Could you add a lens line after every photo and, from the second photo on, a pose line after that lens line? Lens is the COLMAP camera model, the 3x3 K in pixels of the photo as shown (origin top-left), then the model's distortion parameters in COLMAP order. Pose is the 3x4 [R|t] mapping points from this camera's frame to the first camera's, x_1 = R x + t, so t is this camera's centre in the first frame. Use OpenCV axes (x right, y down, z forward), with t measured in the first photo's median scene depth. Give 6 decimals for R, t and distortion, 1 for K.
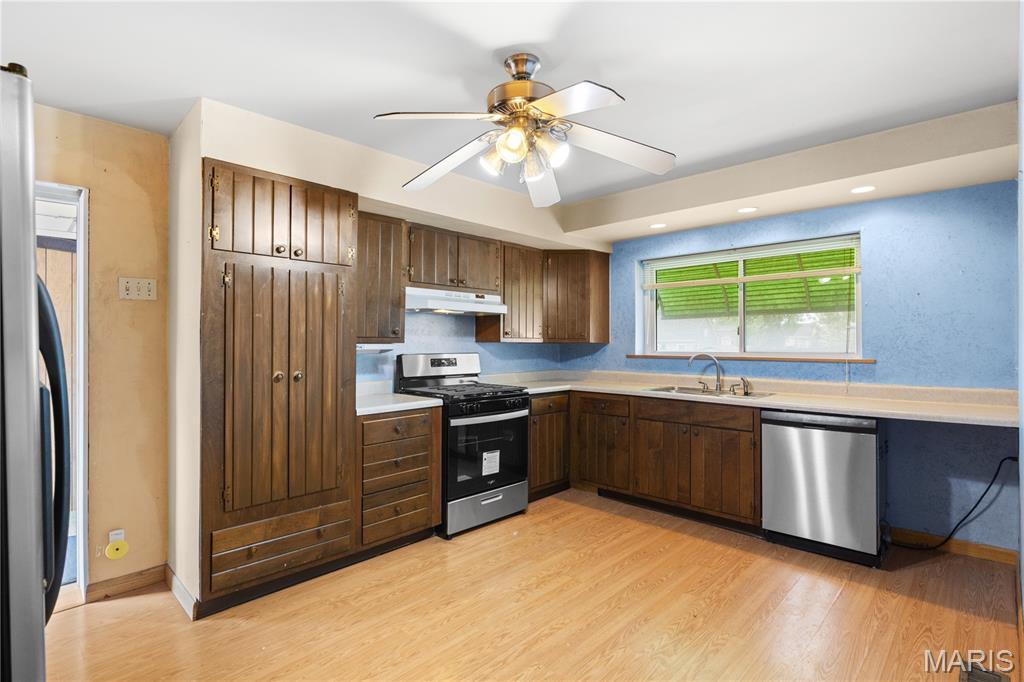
lens RADIAL K [[494.8, 0, 509.9], [0, 494.8, 342.4], [0, 0, 1]] dist [-0.002176, 0.000362]
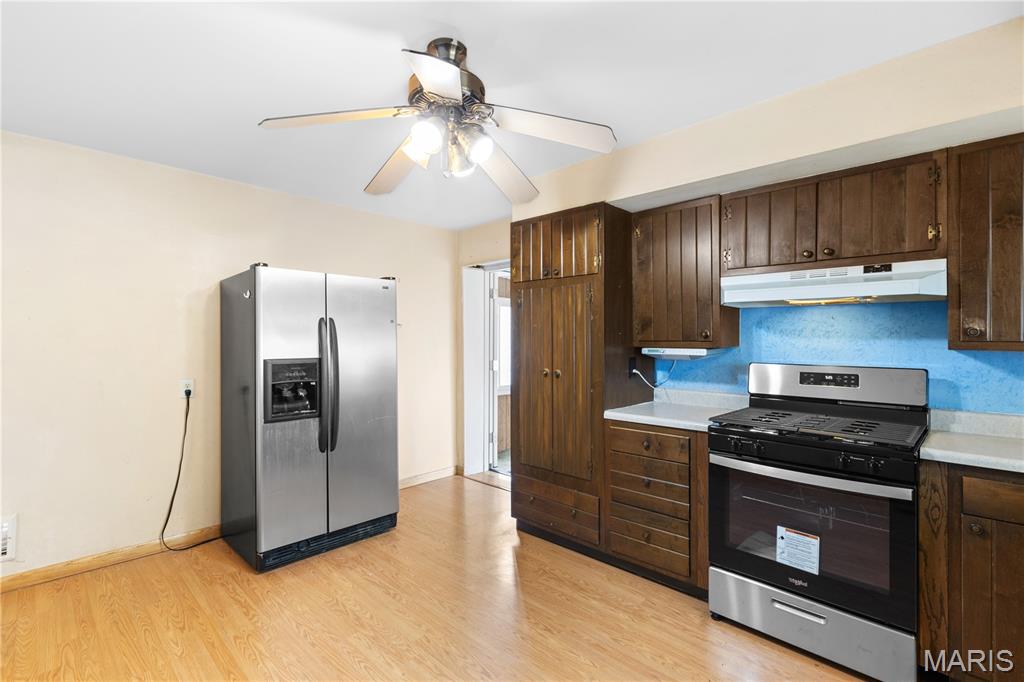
lens RADIAL K [[466.9, 0, 516.2], [0, 466.9, 336.9], [0, 0, 1]] dist [0.003184, 0.000786]
pose [[0.010569, -0.009040, -0.999903, 0.533038], [-0.003382, 0.999953, -0.009077, -0.009064], [0.999938, 0.003478, 0.010538, 0.656540]]
